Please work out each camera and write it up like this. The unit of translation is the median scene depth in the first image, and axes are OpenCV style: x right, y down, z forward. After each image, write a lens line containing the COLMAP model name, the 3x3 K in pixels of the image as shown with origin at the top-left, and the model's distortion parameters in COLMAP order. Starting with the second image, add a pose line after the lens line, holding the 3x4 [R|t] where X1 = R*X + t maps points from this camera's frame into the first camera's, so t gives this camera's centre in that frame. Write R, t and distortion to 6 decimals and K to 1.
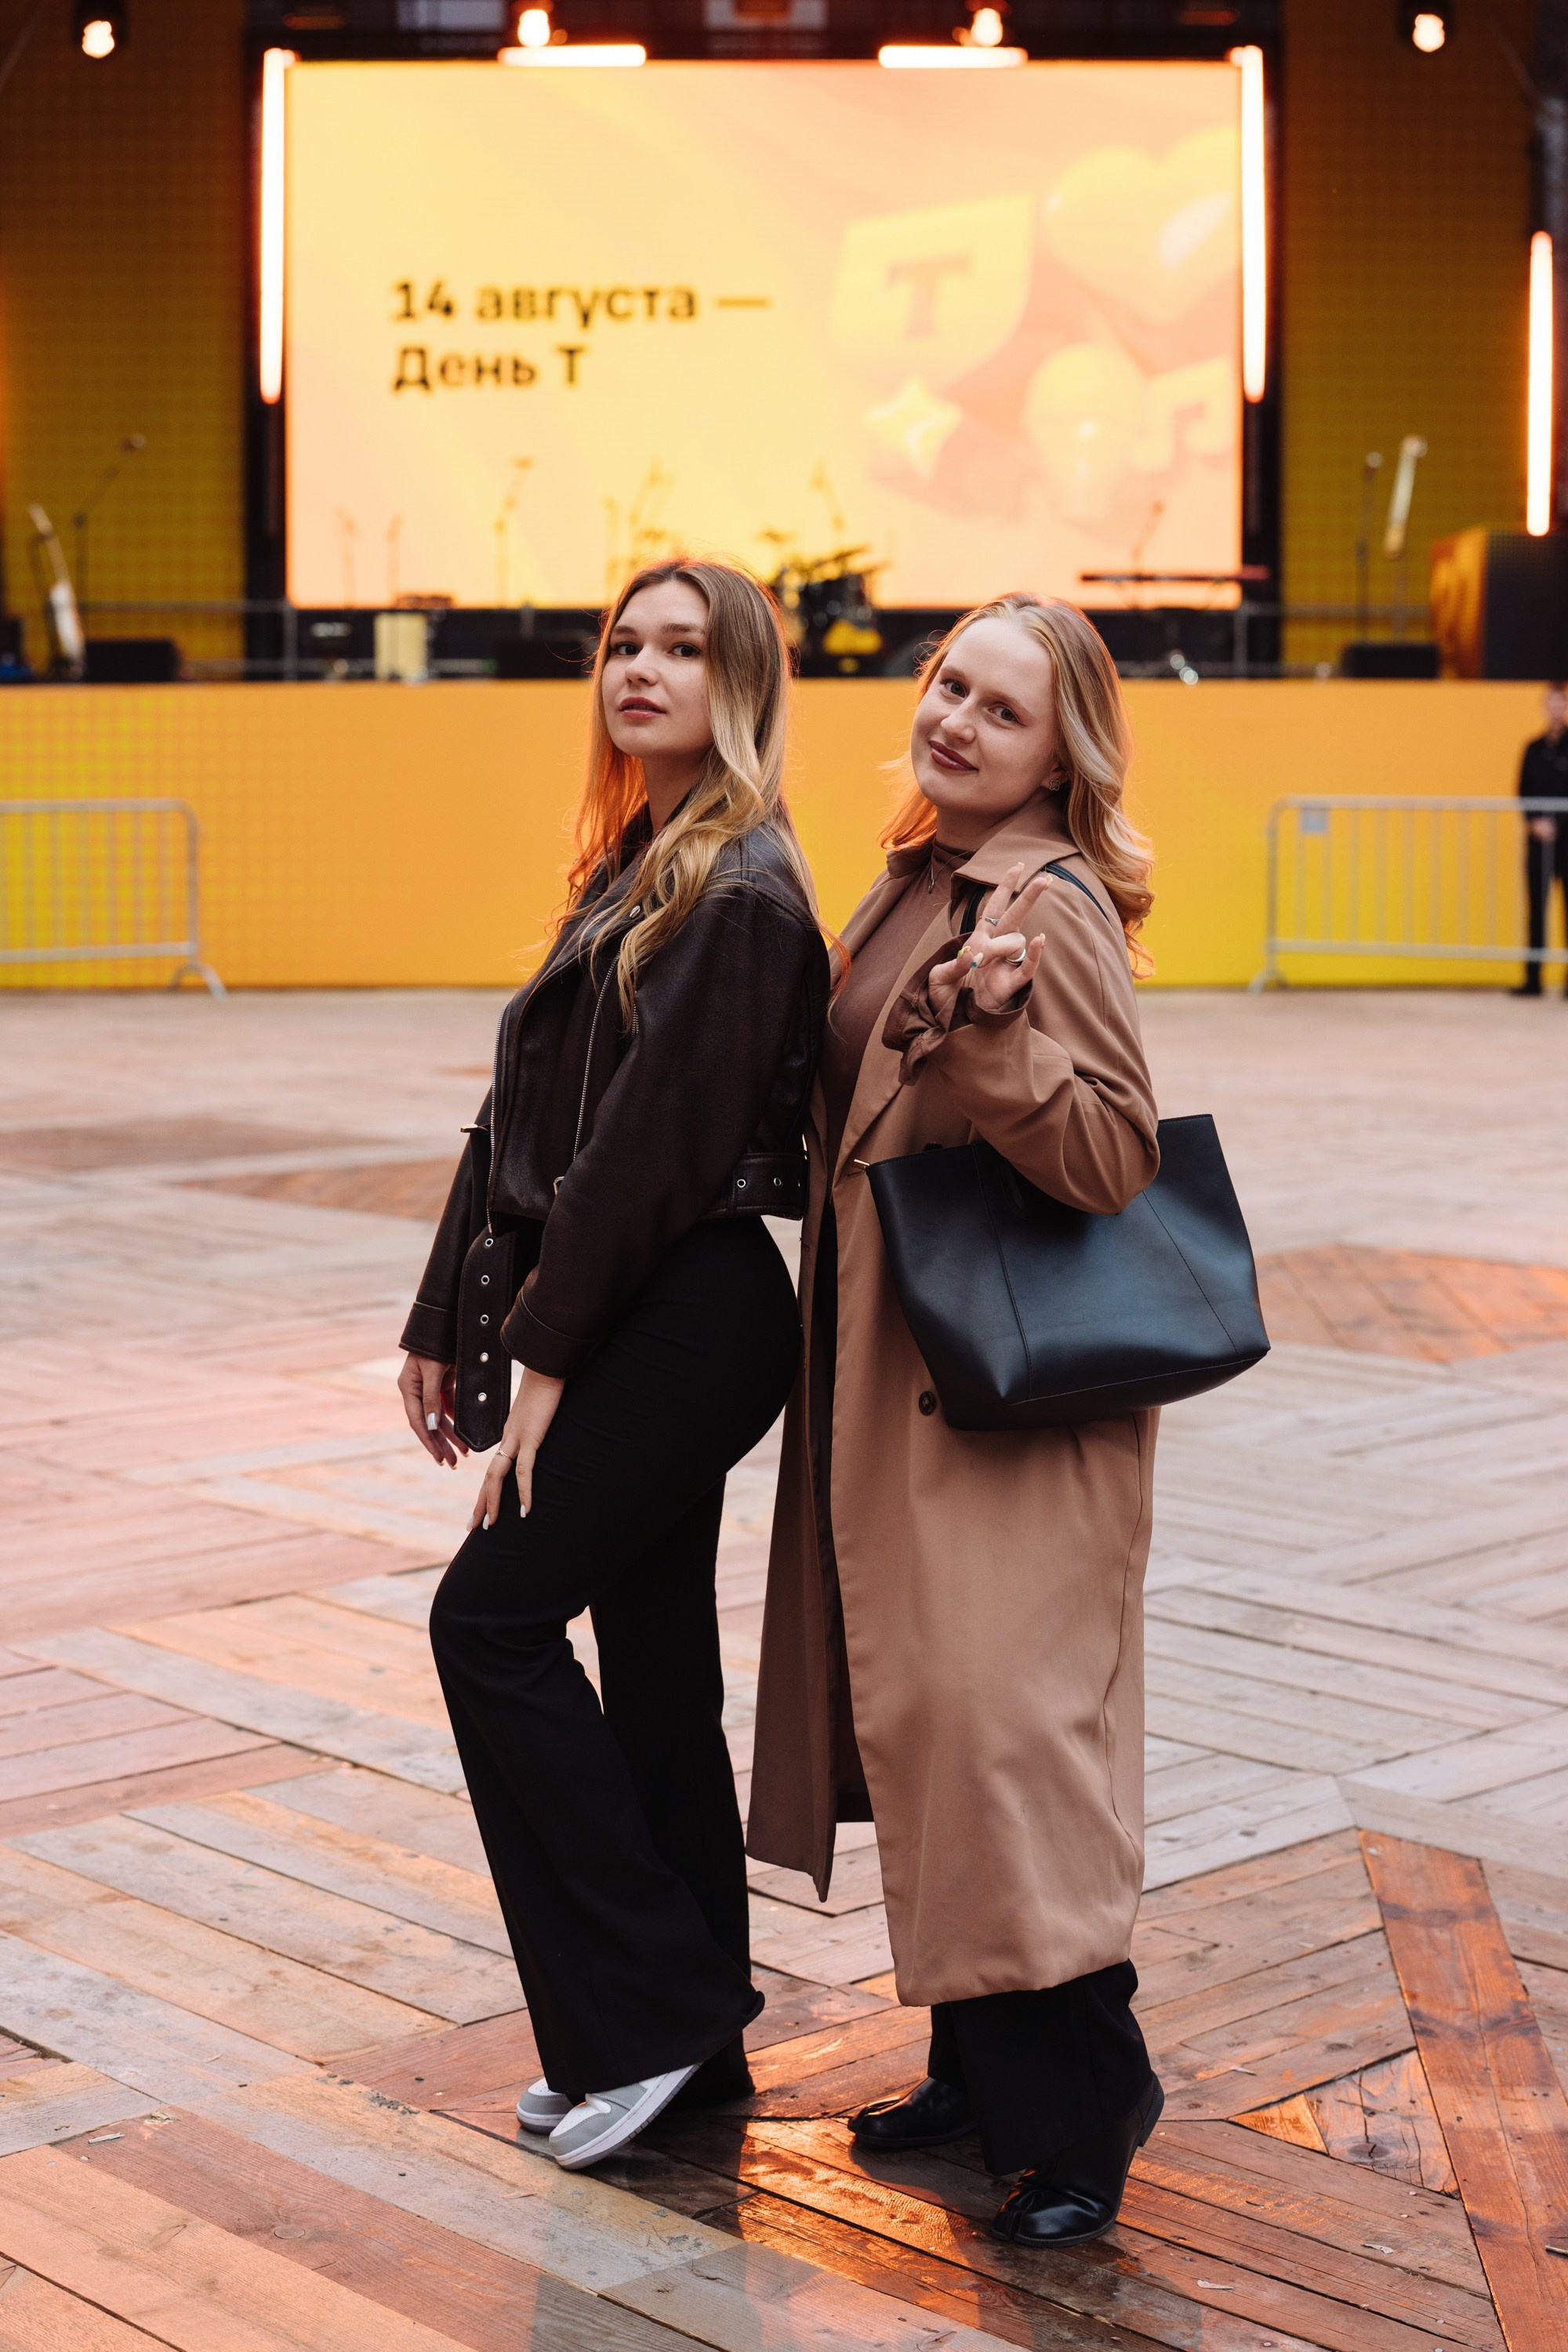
lens RADIAL K [[3869.8, 0, 773.3], [0, 3869.8, 1175.9], [0, 0, 1]] dist [-0.117668, 0.015279]
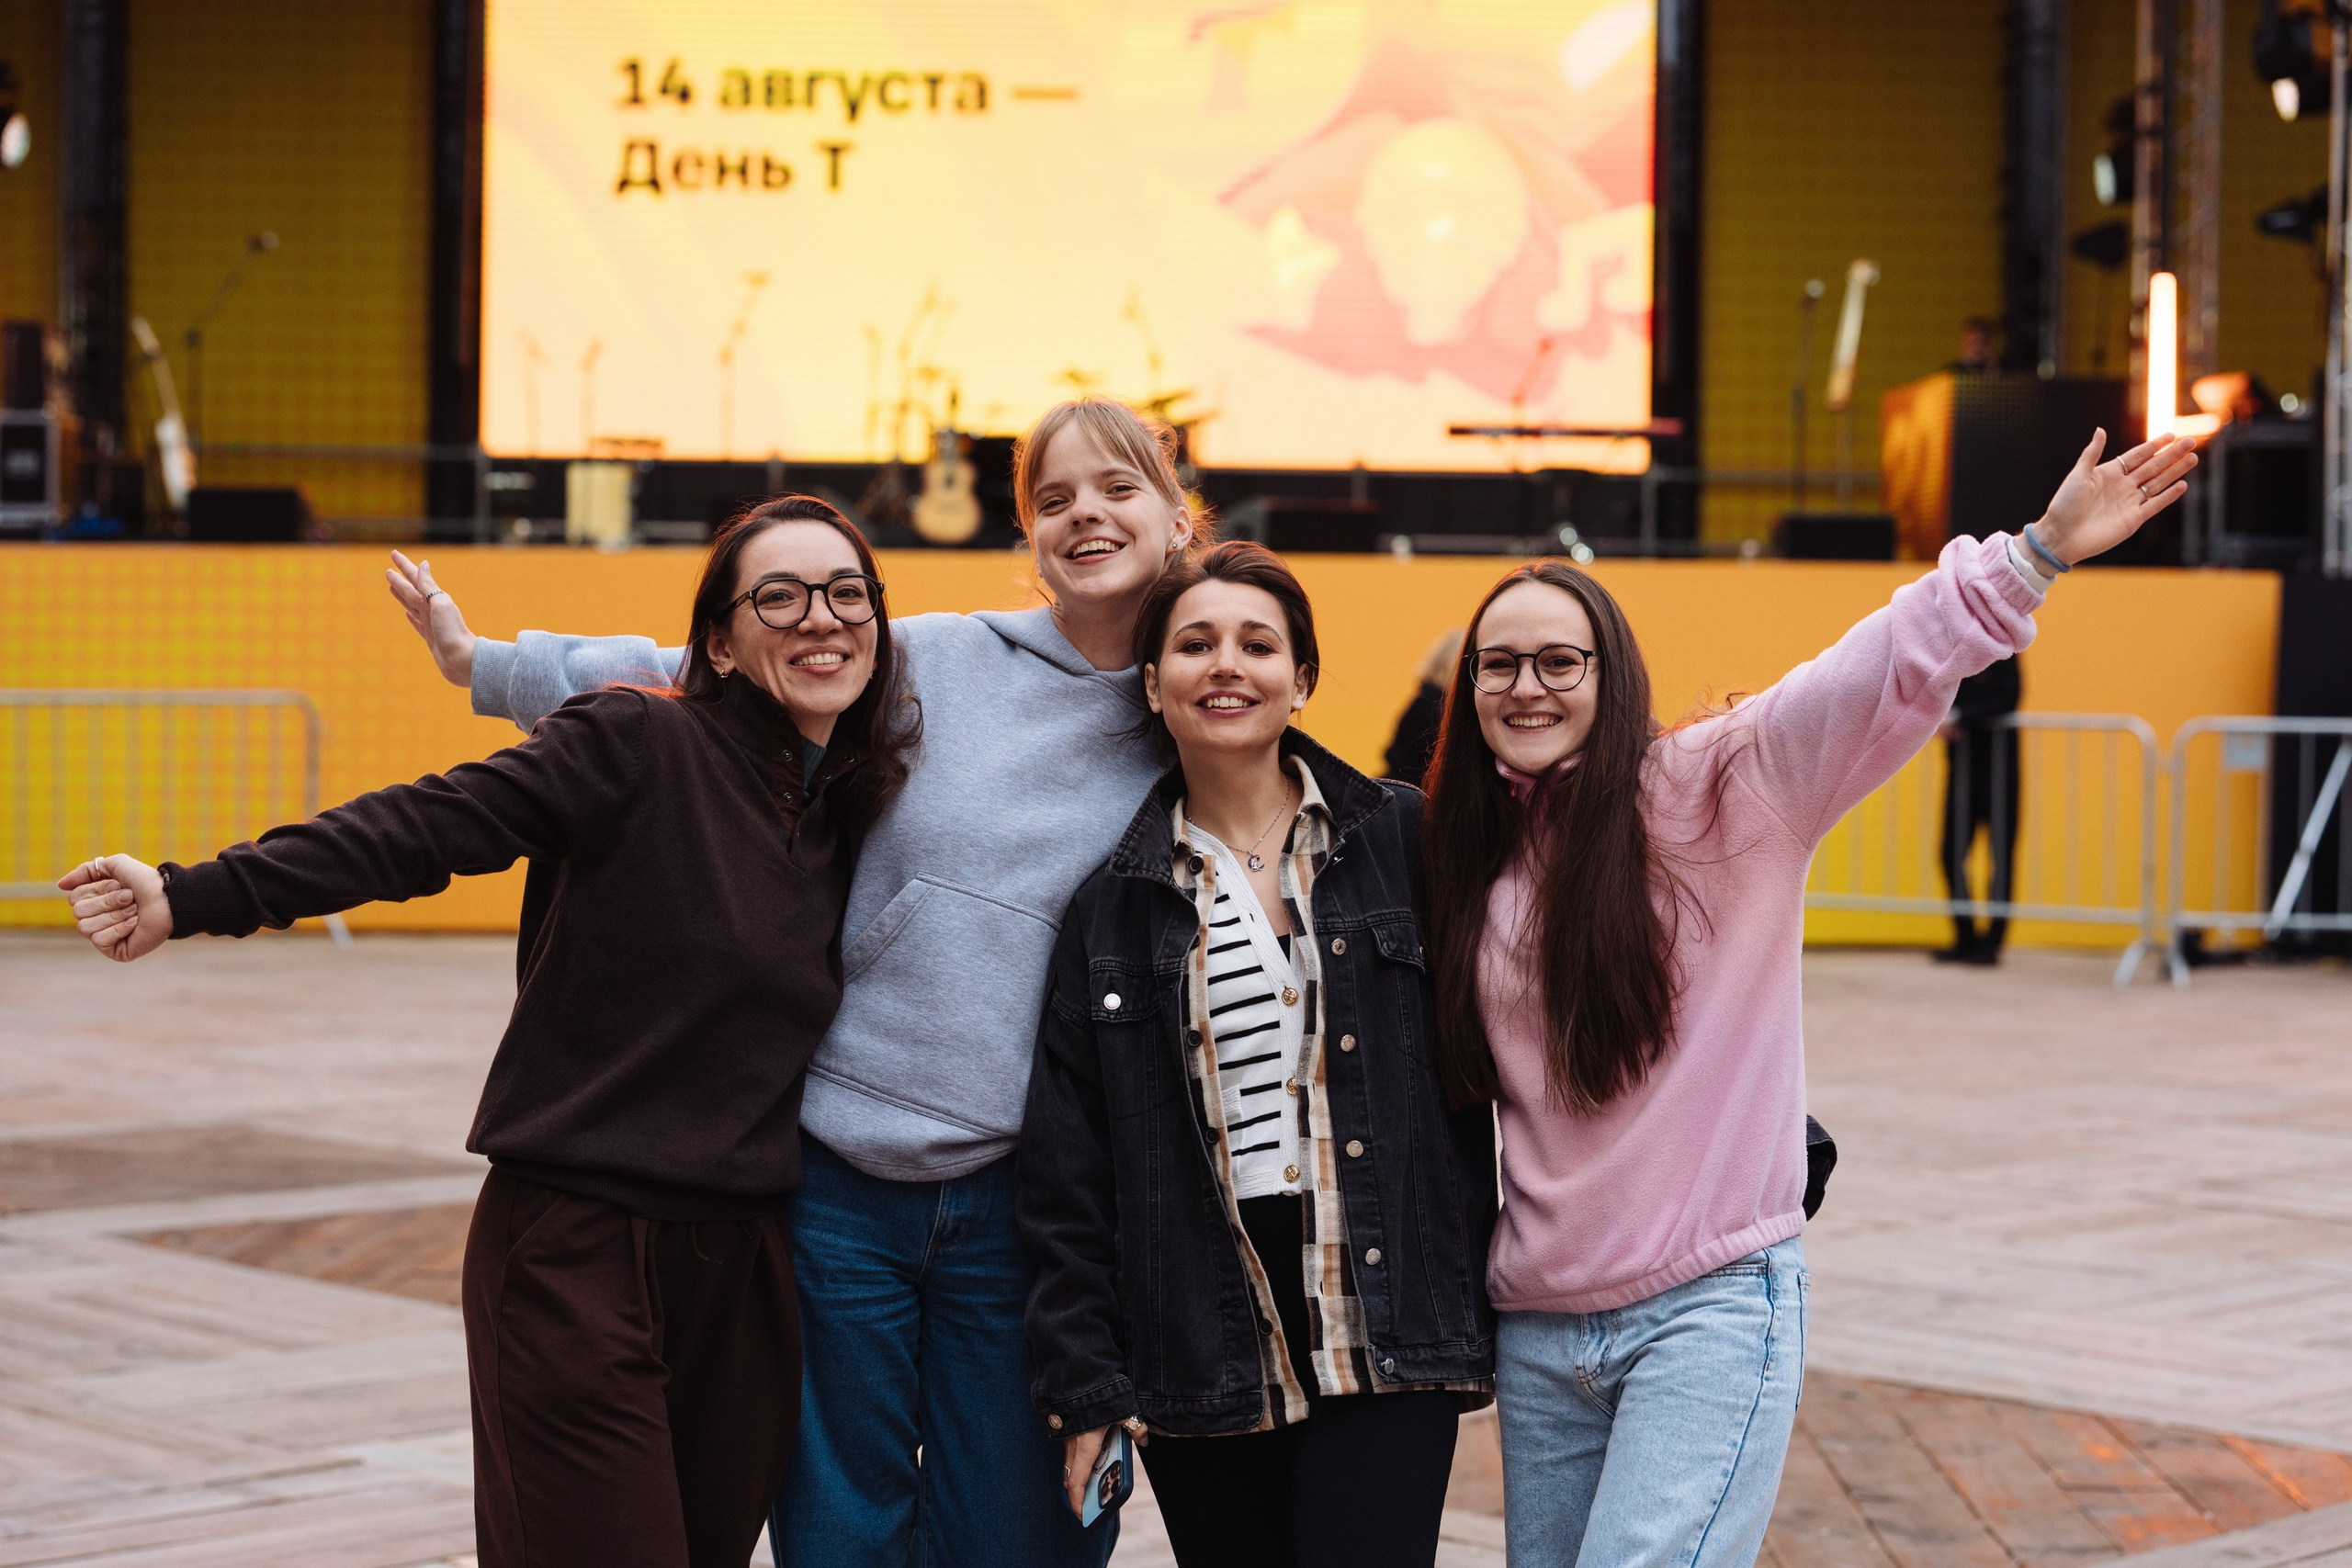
lens RADIAL K [[4342.0, 0, 1215.0], [0, 4342.0, 778.2], [0, 0, 1]] dist [-0.010018, -0.138416]
pose [[0.999736, 0.013006, 0.018956, 0.015041], [-0.011507, 0.996956, -0.077115, -0.012687], [-0.019901, 0.076876, 0.996842, 0.105644]]
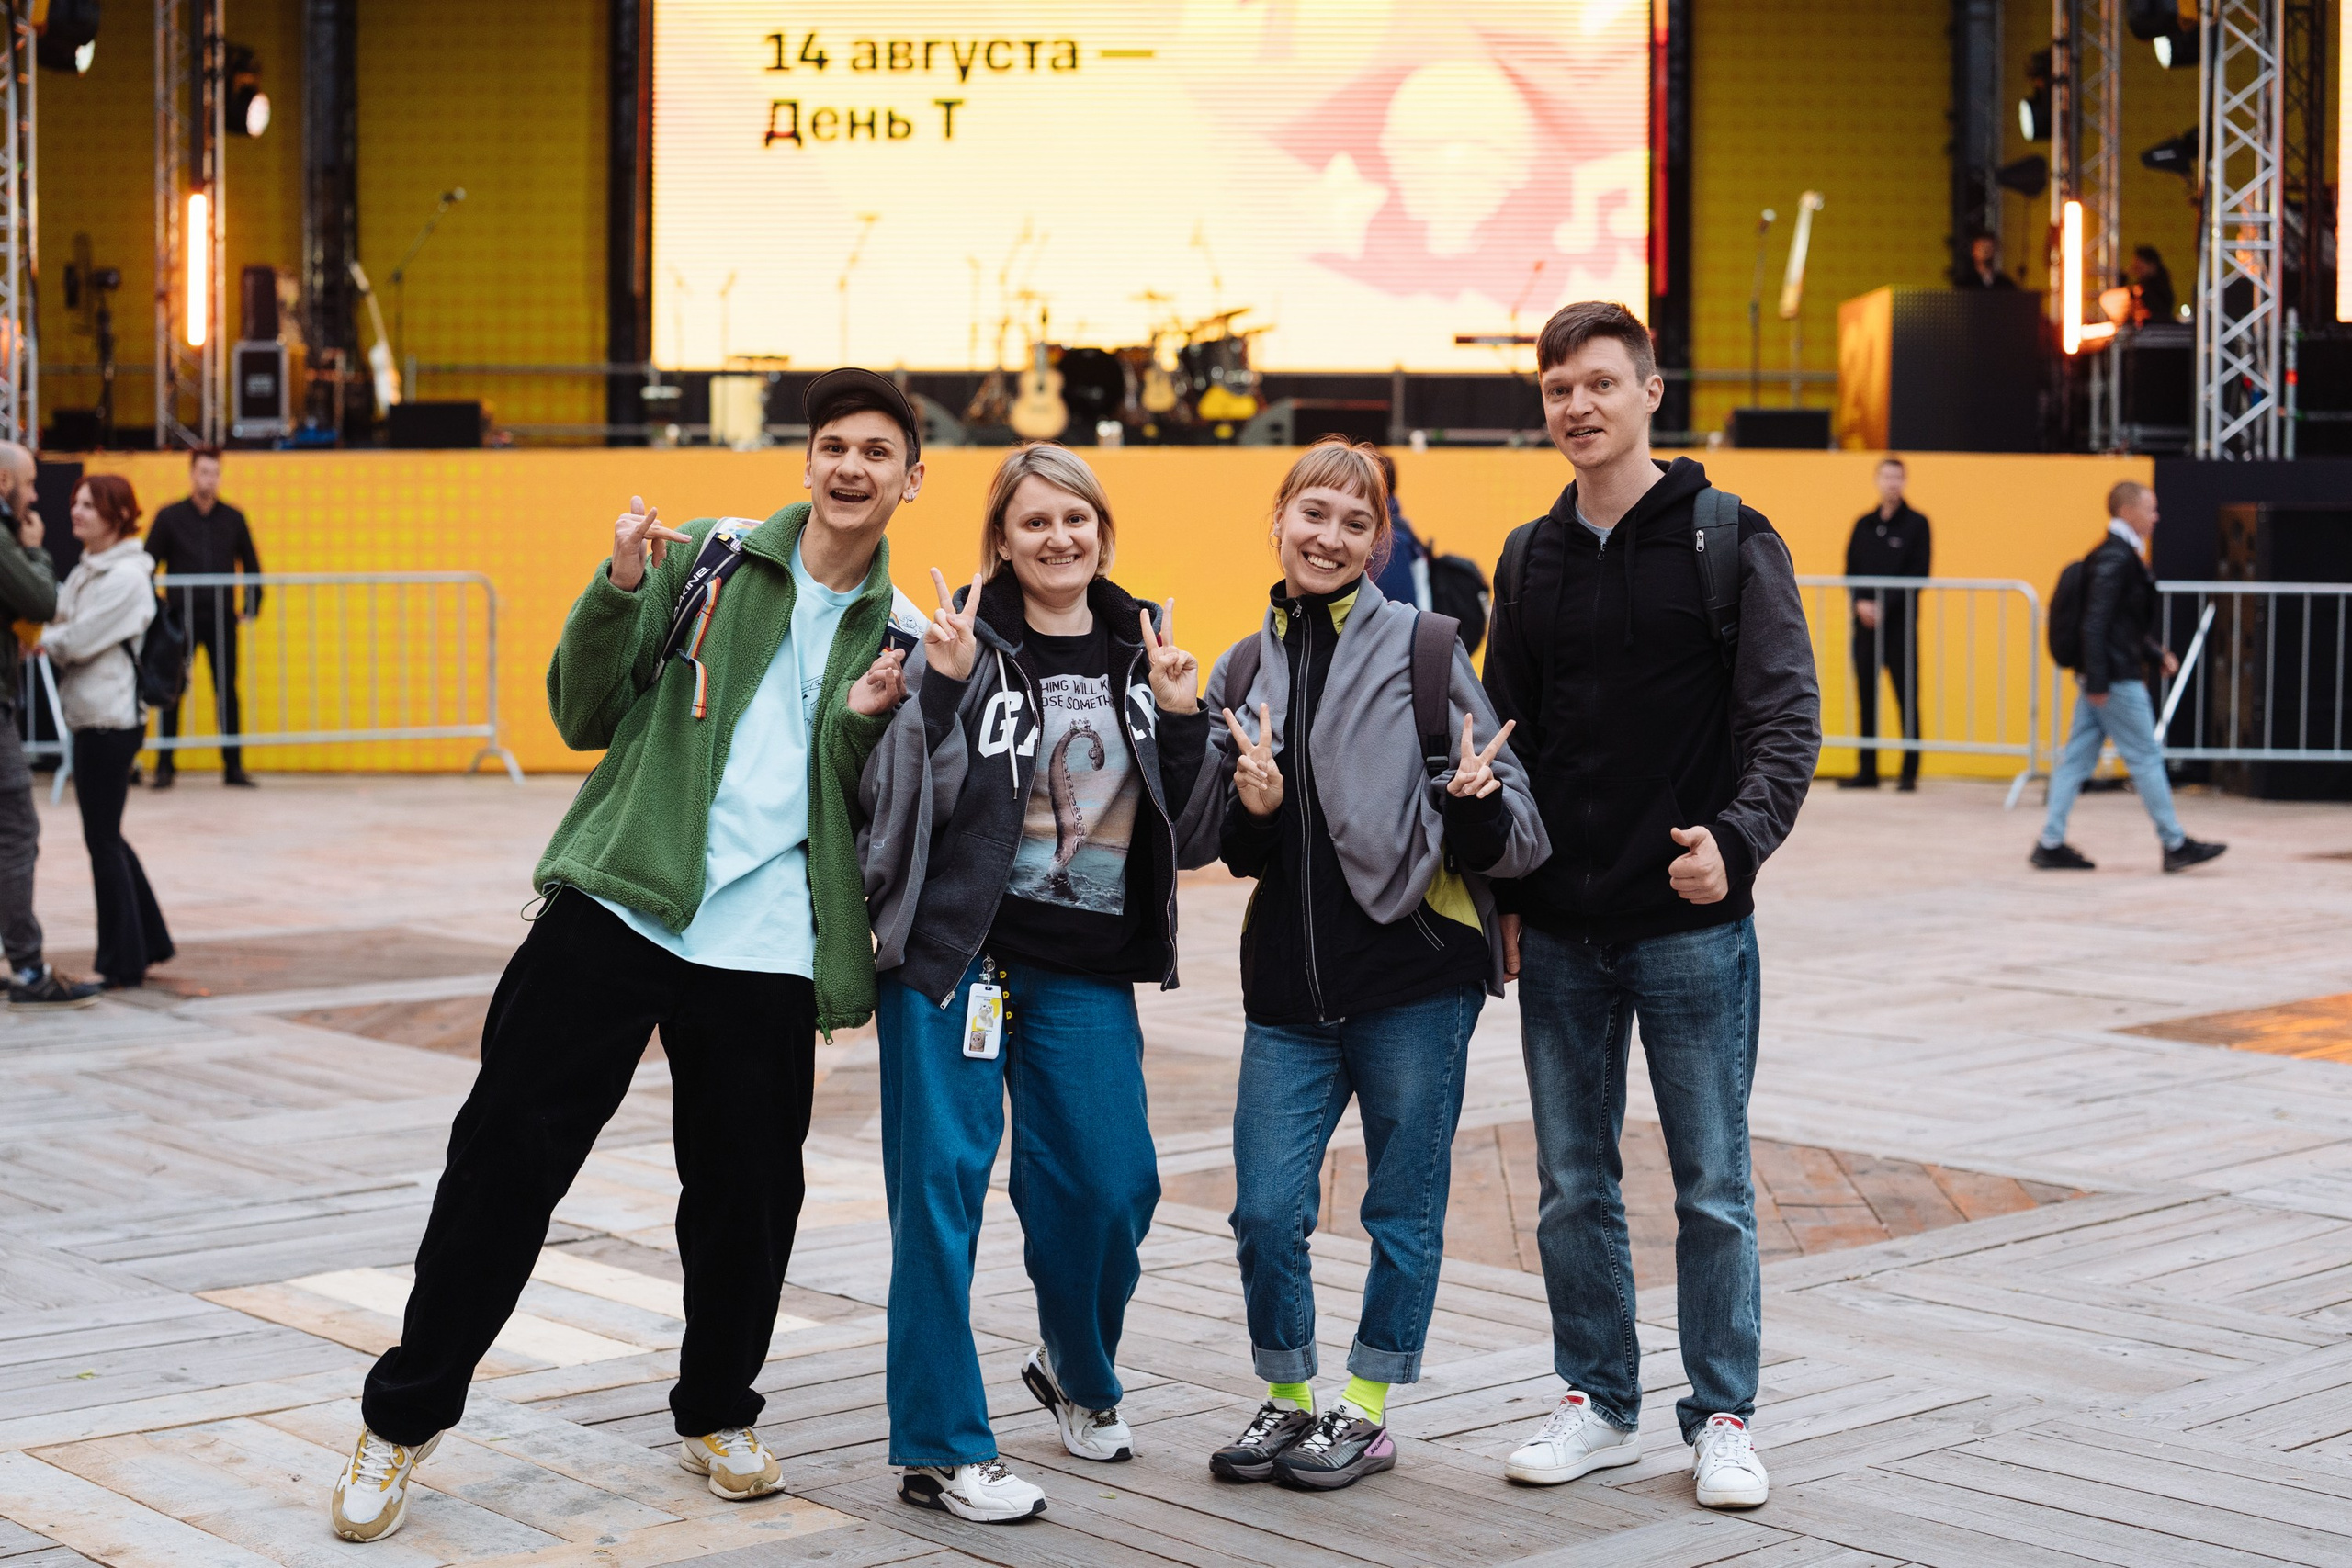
lens RADIAL K [[3792.7, 0, 1173.9], [0, 3792.7, 794.3], [0, 0, 1]] dist [-0.144413, 0.030121]
pose [[0.999507, 0.006199, -0.030786, 0.040352], [-0.007306, 0.999326, -0.035978, -0.010491], [0.030542, 0.036186, 0.998878, 0.080069]]
